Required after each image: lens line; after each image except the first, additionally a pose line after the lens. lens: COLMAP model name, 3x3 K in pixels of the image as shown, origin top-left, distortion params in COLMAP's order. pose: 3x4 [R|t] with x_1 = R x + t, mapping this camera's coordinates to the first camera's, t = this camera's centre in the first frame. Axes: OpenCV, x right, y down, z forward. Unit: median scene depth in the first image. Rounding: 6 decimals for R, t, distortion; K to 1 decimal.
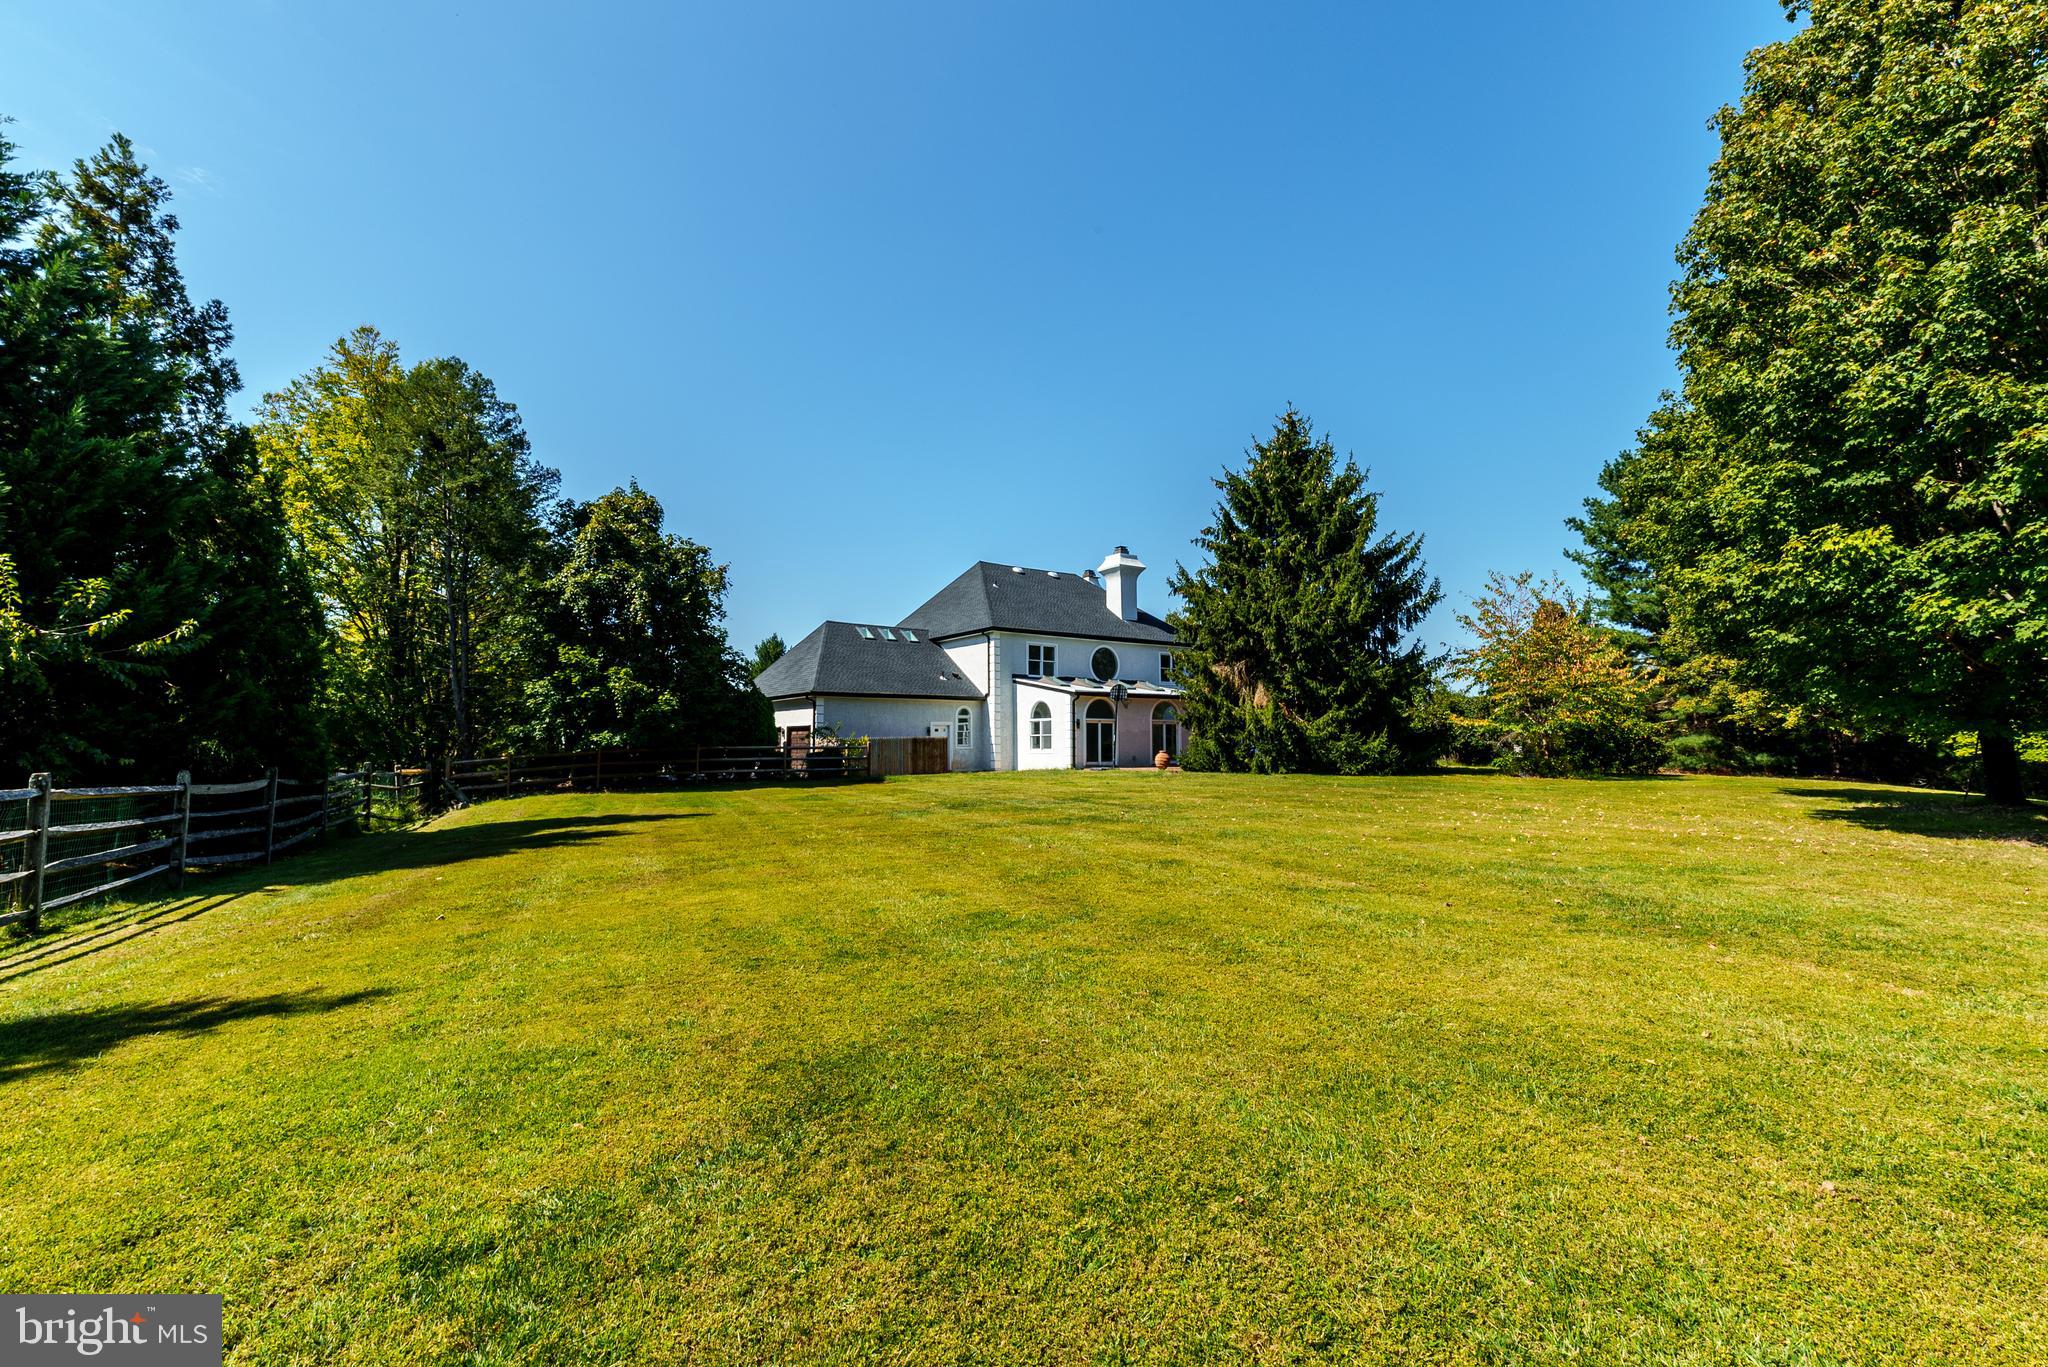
lens RADIAL K [[930.3, 0, 1022.7], [0, 930.3, 689.9], [0, 0, 1]] dist [-0.000146, -0.000168]
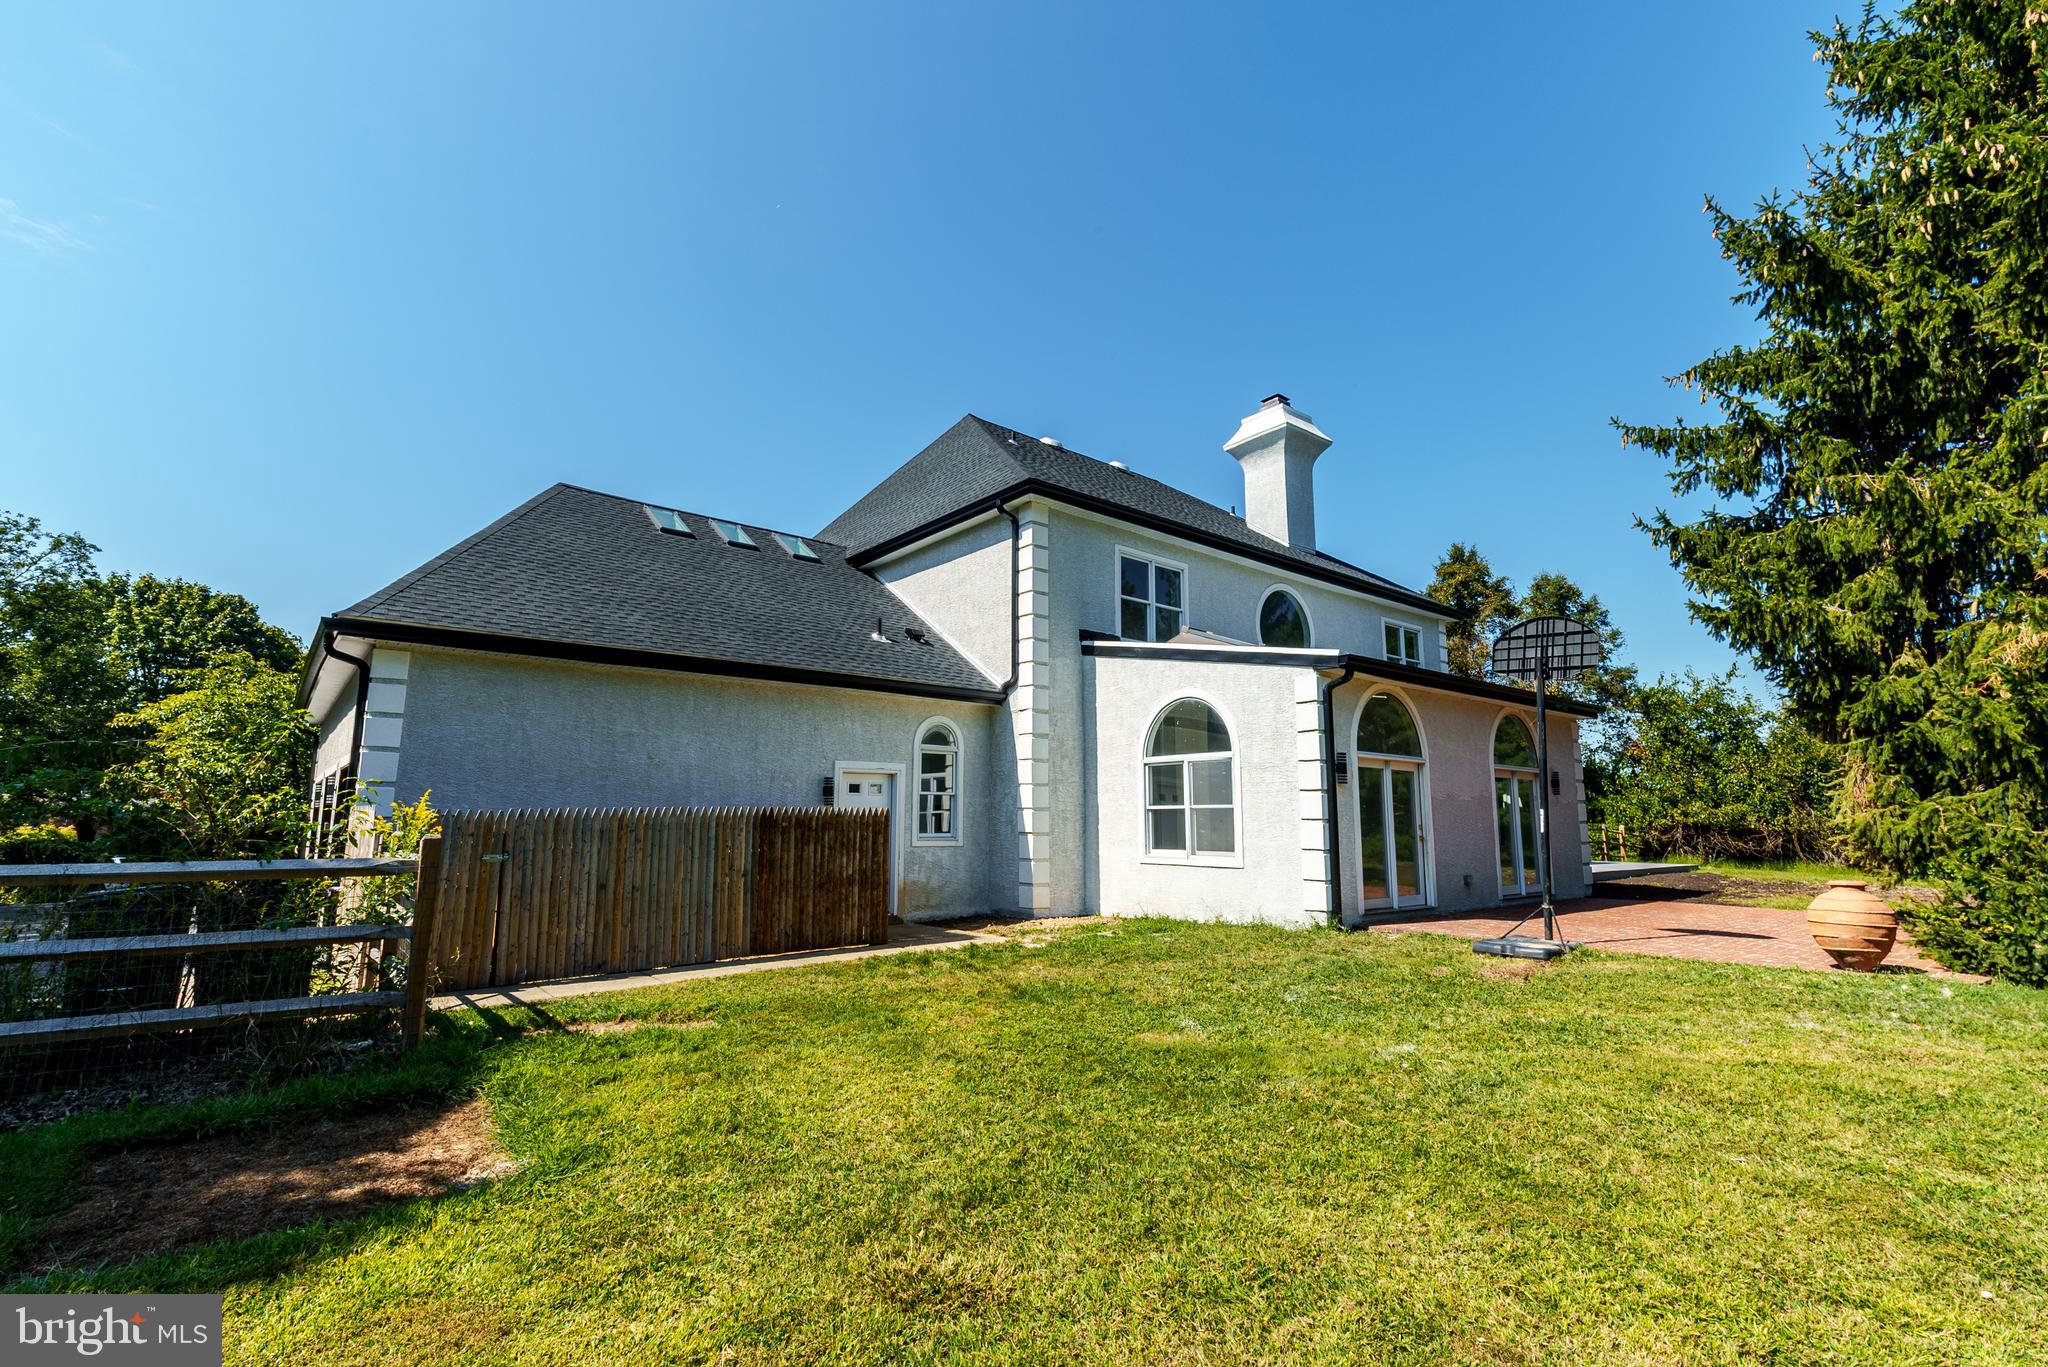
lens RADIAL K [[930.3, 0, 1028.4], [0, 930.3, 684.6], [0, 0, 1]] dist [-0.000146, -0.000168]
pose [[0.996869, 0.020277, 0.076432, -0.057521], [-0.013639, 0.996168, -0.086386, 0.034286], [-0.077891, 0.085073, 0.993326, 0.668091]]
